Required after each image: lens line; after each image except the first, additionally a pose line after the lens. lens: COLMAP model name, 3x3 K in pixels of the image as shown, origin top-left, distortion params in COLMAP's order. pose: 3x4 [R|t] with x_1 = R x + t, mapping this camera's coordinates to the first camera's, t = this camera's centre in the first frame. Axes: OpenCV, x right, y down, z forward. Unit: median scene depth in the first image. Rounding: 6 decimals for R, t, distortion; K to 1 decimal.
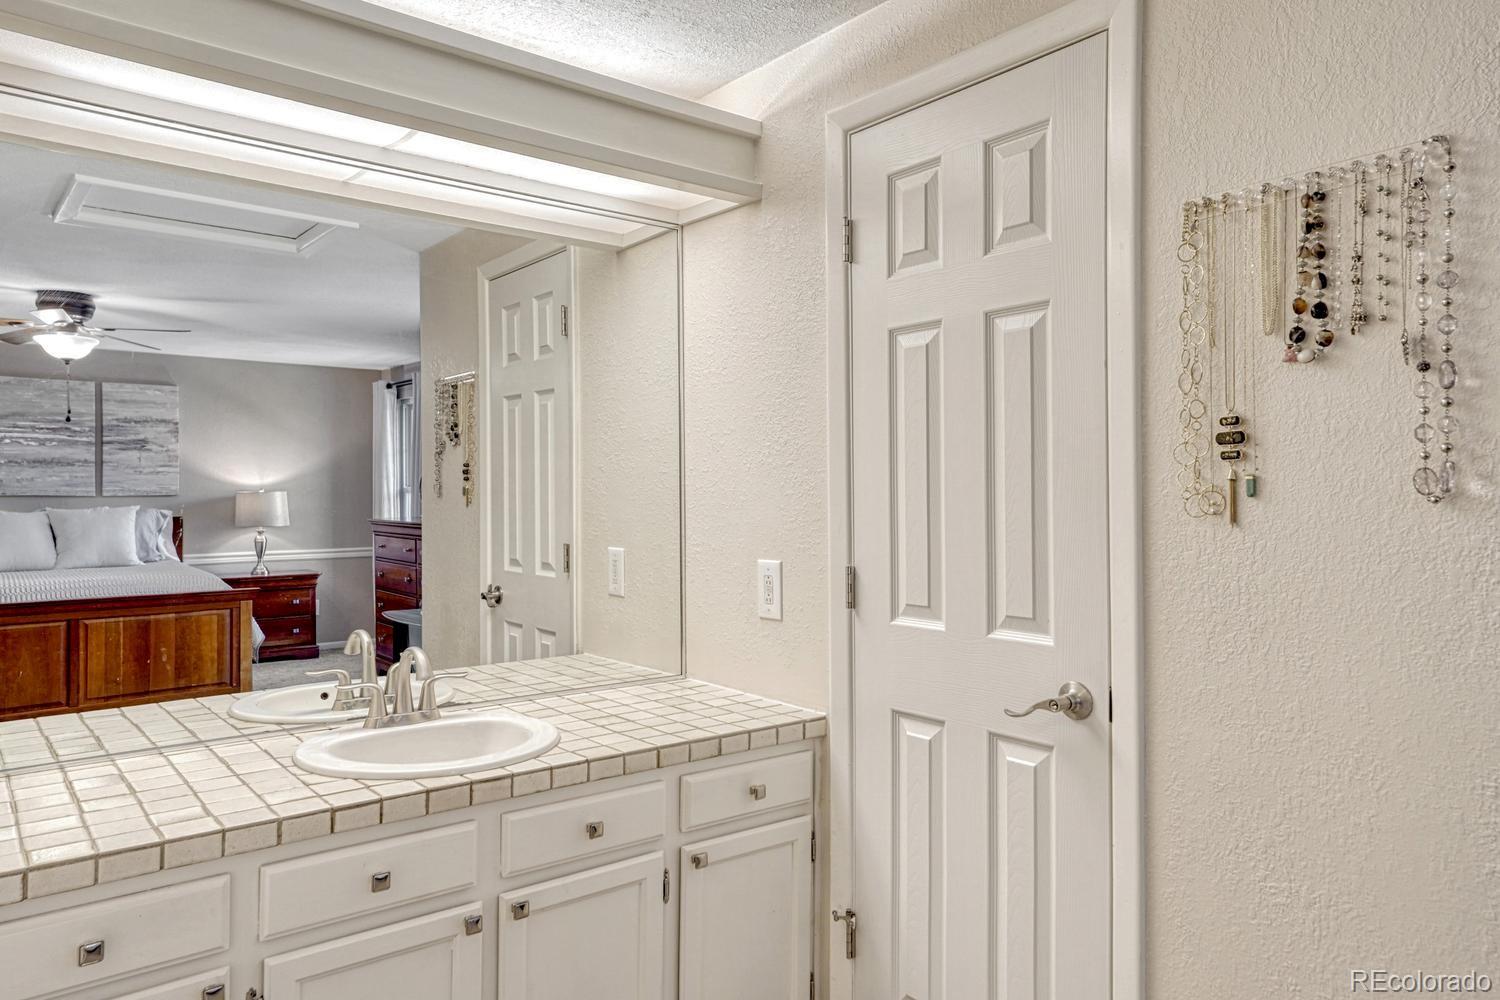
lens RADIAL K [[1040.2, 0, 759.0], [0, 1040.2, 508.9], [0, 0, 1]] dist [0.079303, 0.000837]
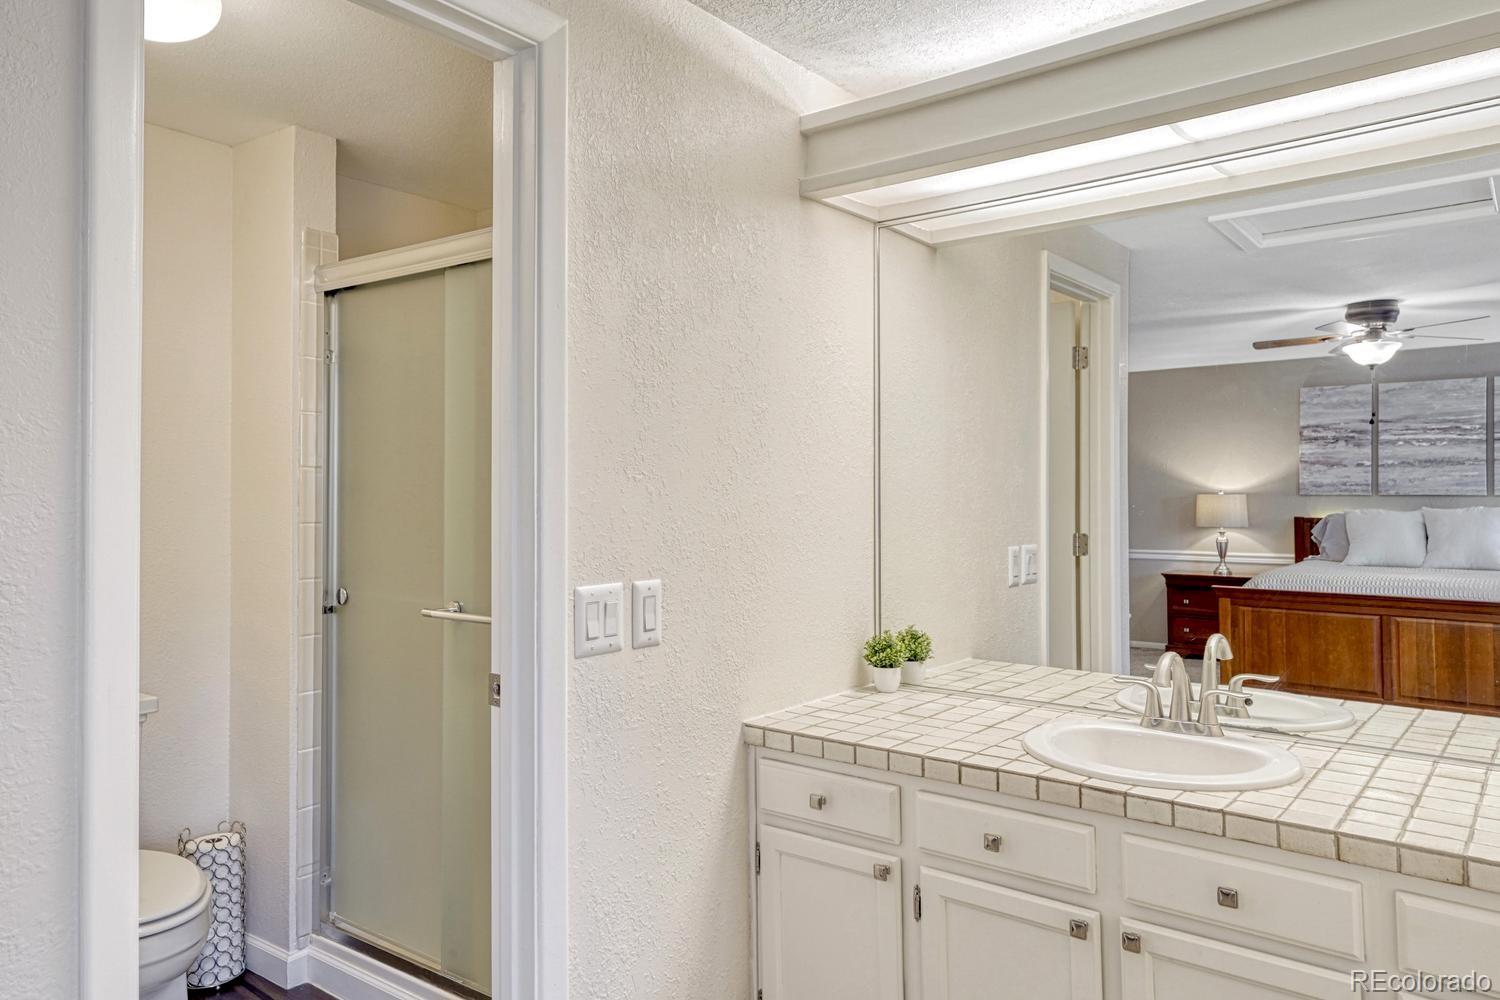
lens RADIAL K [[1034.3, 0, 750.0], [0, 1034.3, 500.0], [0, 0, 1]] dist [0.104161, -0.000835]
pose [[0.256158, 0.006515, -0.966613, 0.279743], [-0.012903, 0.999911, 0.003320, -0.004604], [0.966549, 0.011622, 0.256220, 0.200492]]
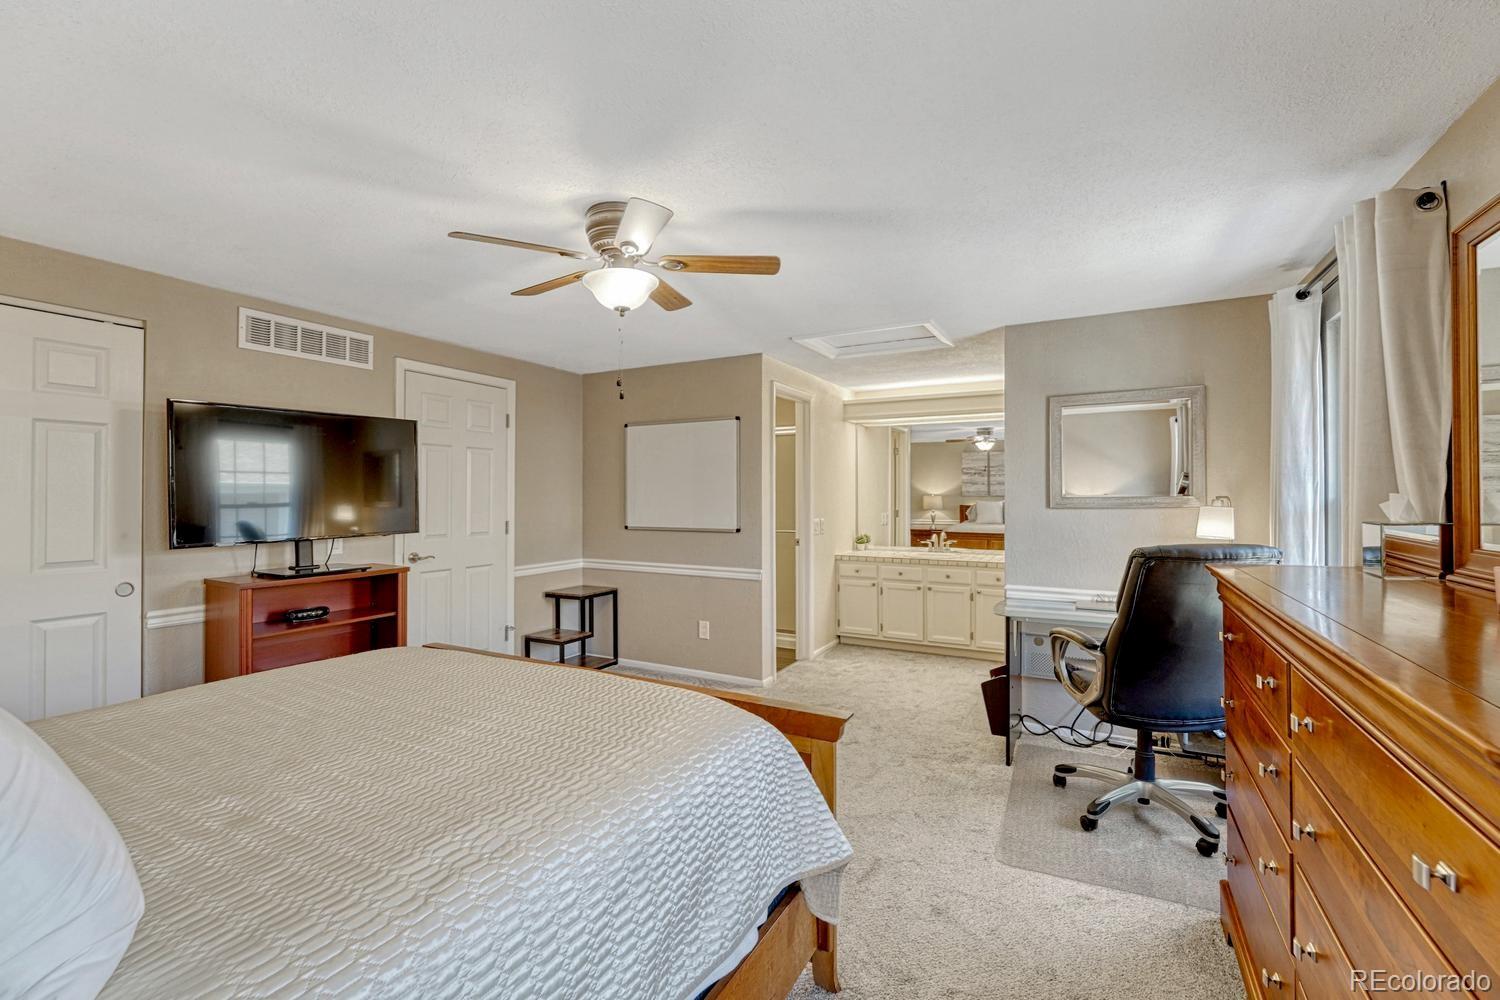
lens RADIAL K [[640.6, 0, 727.5], [0, 640.6, 494.0], [0, 0, 1]] dist [-0.026554, 0.000111]
pose [[0.375401, 0.001126, -0.926862, 0.946673], [-0.013219, 0.999904, -0.004140, -0.004723], [0.926768, 0.013807, 0.375380, -0.404856]]
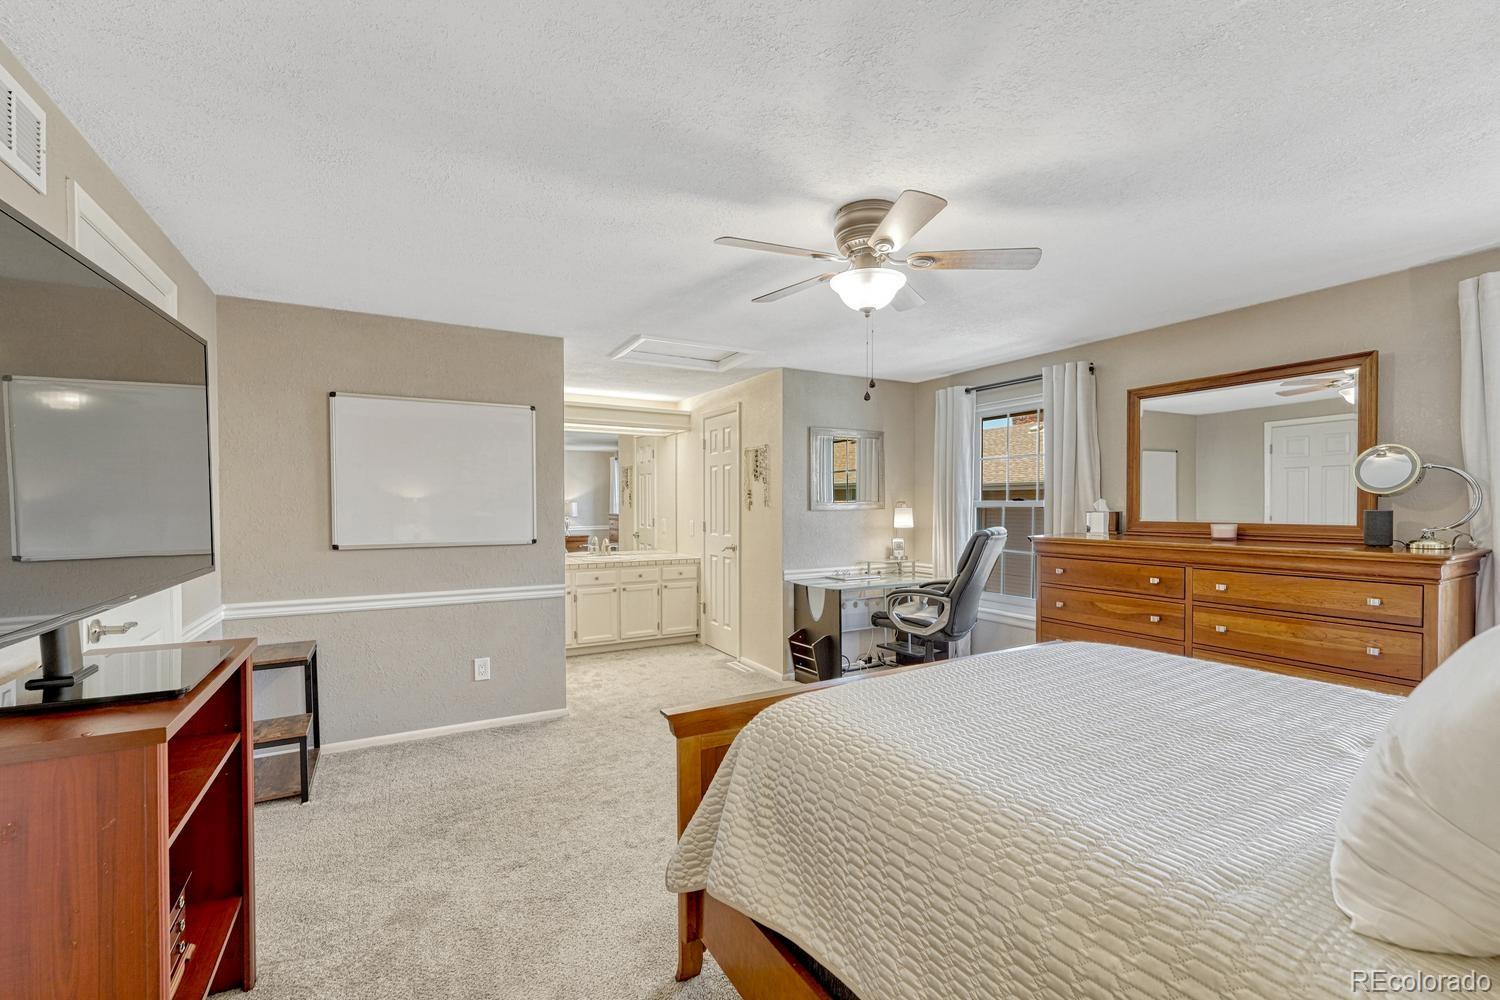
lens RADIAL K [[641.9, 0, 750.5], [0, 641.9, 518.5], [0, 0, 1]] dist [-0.010451, 0.000472]
pose [[0.988239, 0.006698, -0.152773, 0.375089], [-0.005247, 0.999937, 0.009900, 0.009144], [0.152830, -0.008982, 0.988212, -0.860404]]
